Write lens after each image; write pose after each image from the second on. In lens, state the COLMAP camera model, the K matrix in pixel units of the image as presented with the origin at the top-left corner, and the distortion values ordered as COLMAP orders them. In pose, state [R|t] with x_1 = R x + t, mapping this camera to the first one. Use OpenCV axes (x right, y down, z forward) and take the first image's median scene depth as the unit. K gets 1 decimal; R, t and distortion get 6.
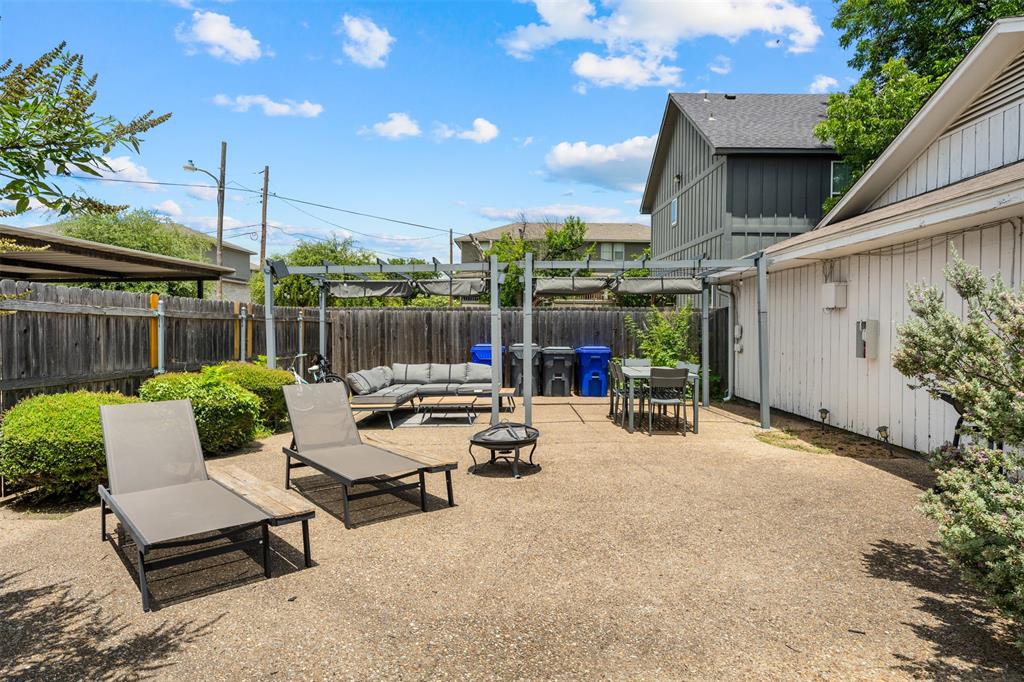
lens RADIAL K [[596.7, 0, 508.1], [0, 596.7, 338.7], [0, 0, 1]] dist [-0.003440, -0.000415]
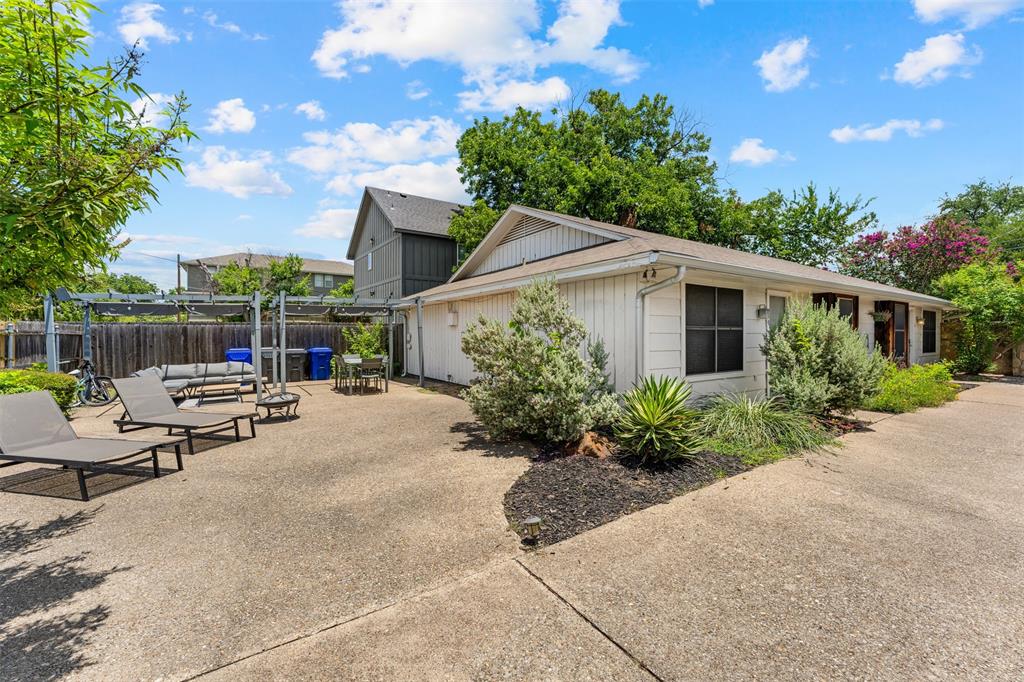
lens RADIAL K [[407.7, 0, 509.2], [0, 407.7, 331.6], [0, 0, 1]] dist [-0.003159, 0.000135]
pose [[0.823418, -0.006333, 0.567399, -0.062535], [0.020504, 0.999617, -0.018599, -0.000526], [-0.567064, 0.026949, 0.823233, -0.186360]]
